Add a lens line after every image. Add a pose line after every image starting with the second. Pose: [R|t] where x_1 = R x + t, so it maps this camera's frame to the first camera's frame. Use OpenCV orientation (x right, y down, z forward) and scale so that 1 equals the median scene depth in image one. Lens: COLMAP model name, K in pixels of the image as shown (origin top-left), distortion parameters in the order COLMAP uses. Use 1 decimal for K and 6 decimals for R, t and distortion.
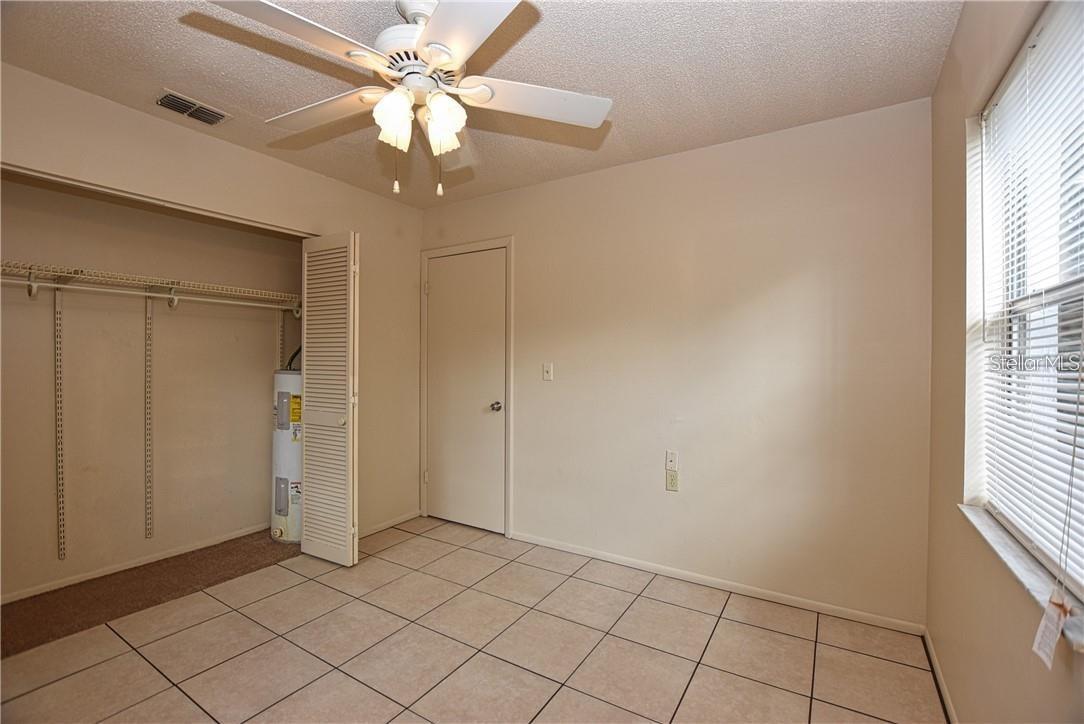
lens RADIAL K [[475.1, 0, 542.0], [0, 475.1, 362.0], [0, 0, 1]] dist [0.033958, -0.019034]
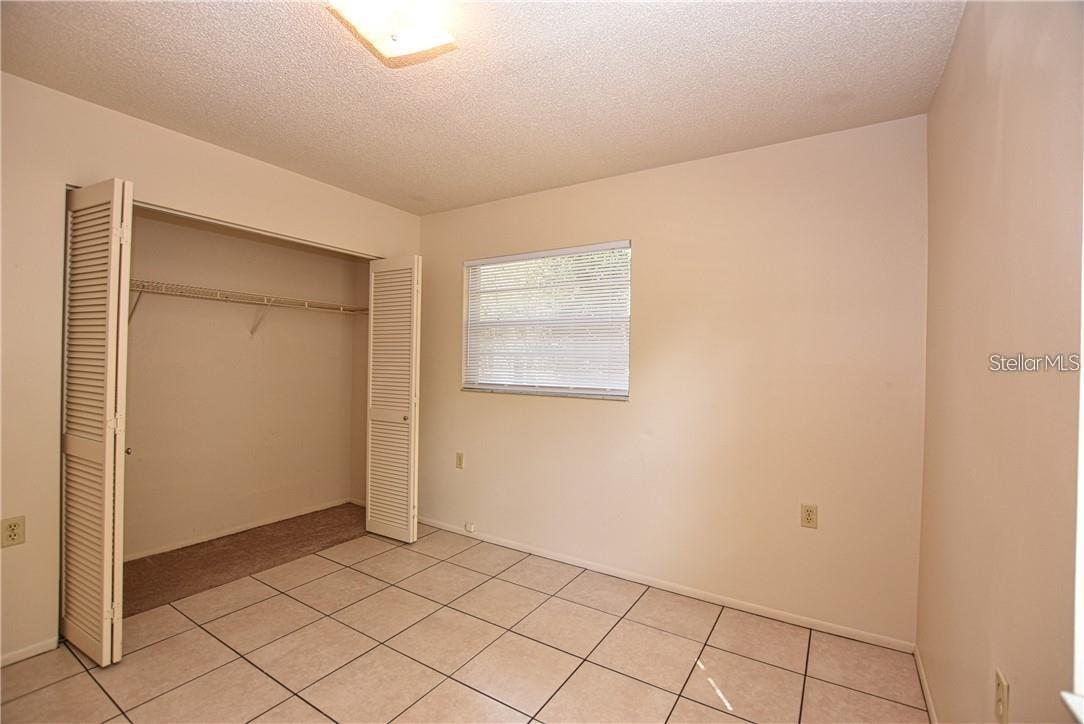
lens RADIAL K [[477.3, 0, 542.0], [0, 477.3, 362.0], [0, 0, 1]] dist [-0.020248, 0.000284]
pose [[0.999983, 0.003186, 0.004977, -0.063747], [-0.003120, 0.999908, -0.013225, 0.000329], [-0.005018, 0.013209, 0.999900, -0.100273]]
